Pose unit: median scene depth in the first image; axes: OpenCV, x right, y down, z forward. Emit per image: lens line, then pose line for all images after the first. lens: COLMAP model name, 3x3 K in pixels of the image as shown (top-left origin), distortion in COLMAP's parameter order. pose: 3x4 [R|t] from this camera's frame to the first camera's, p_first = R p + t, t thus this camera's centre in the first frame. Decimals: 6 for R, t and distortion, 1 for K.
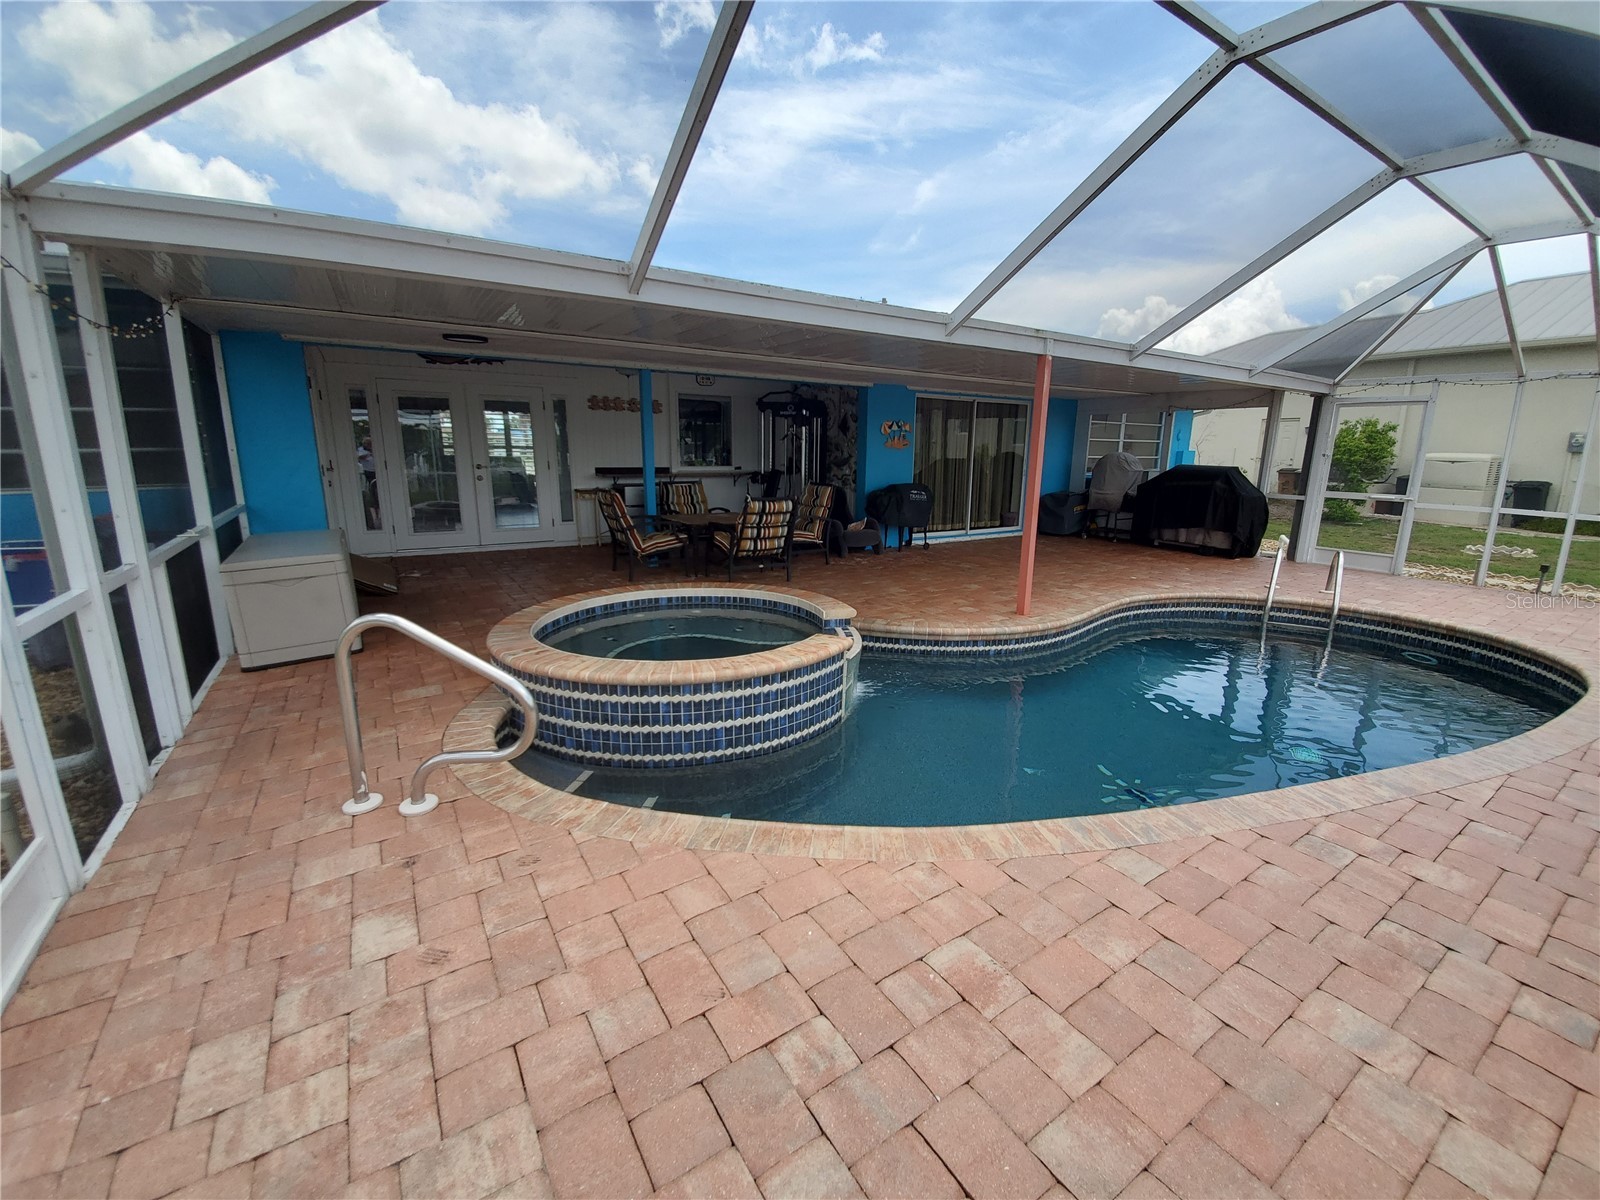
lens RADIAL K [[660.9, 0, 823.4], [0, 660.9, 596.1], [0, 0, 1]] dist [0.000823, 0.000033]
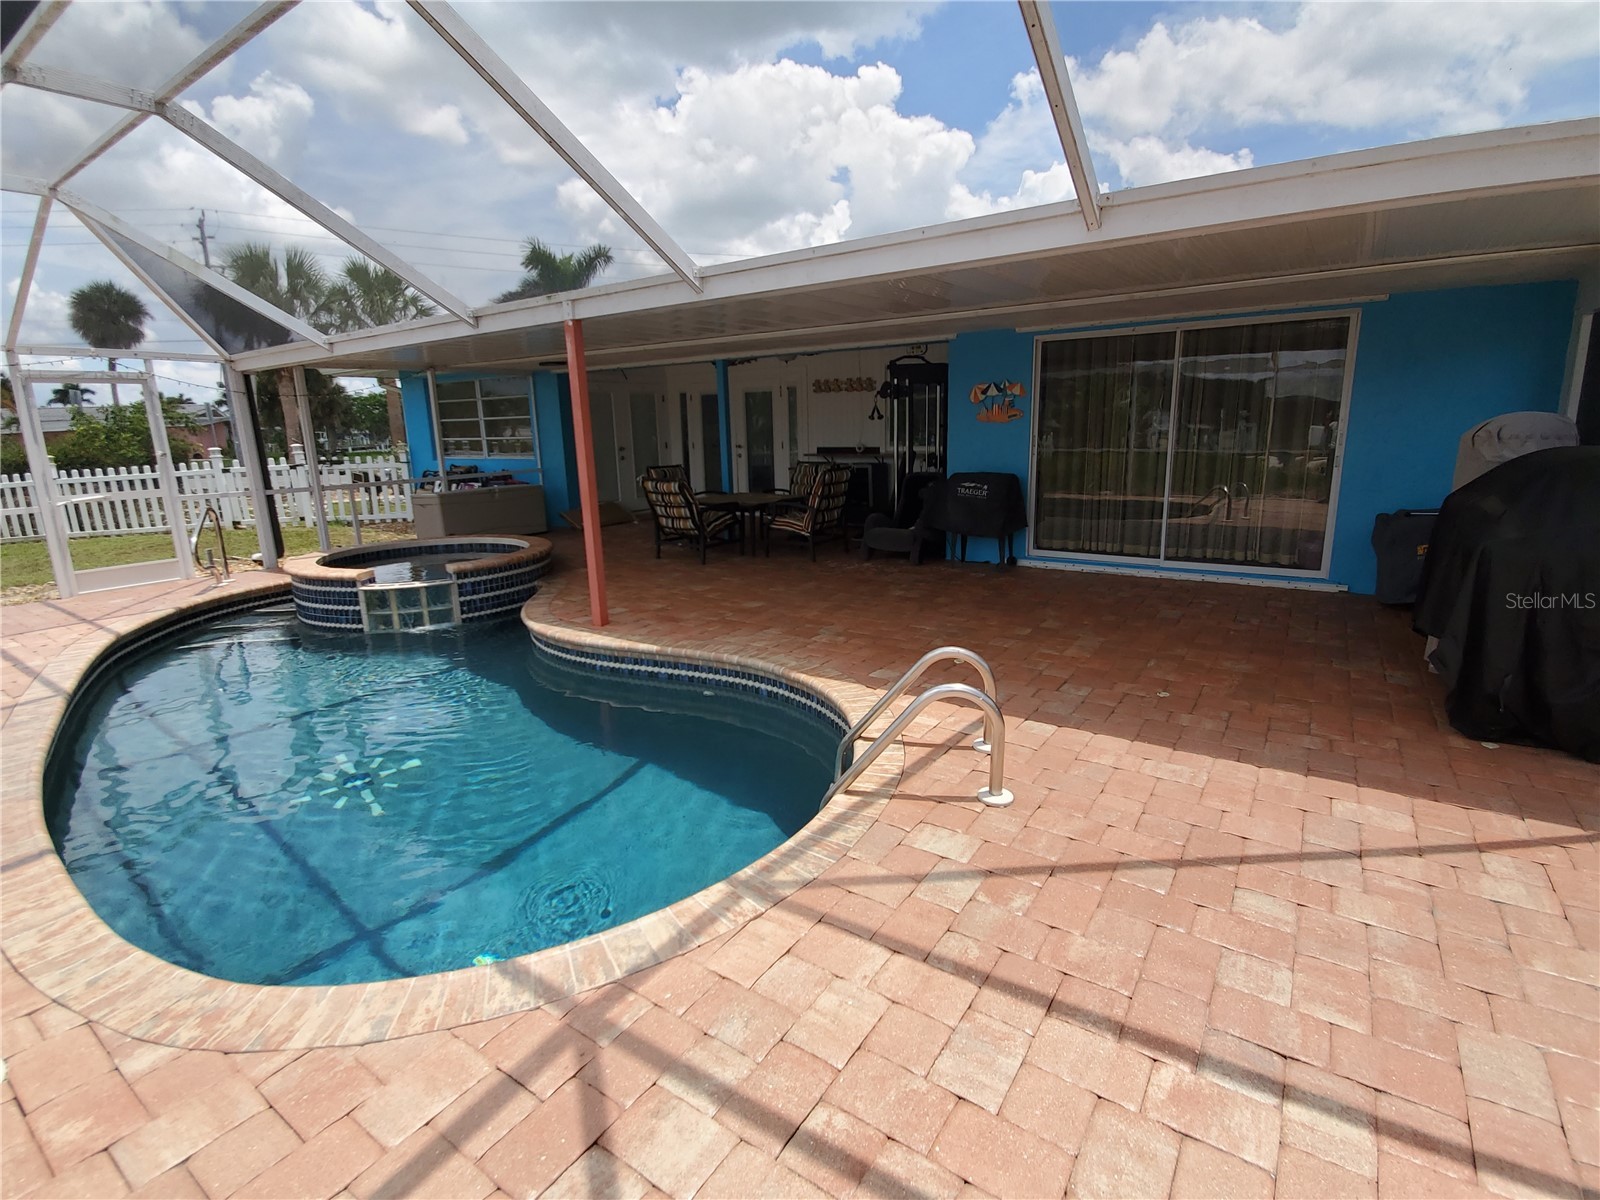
lens RADIAL K [[747.5, 0, 810.6], [0, 747.5, 595.0], [0, 0, 1]] dist [0.020513, -0.021783]
pose [[0.376806, 0.184356, -0.907761, 0.862792], [-0.176477, 0.976332, 0.125027, -0.120844], [0.909326, 0.113088, 0.400422, 0.581805]]
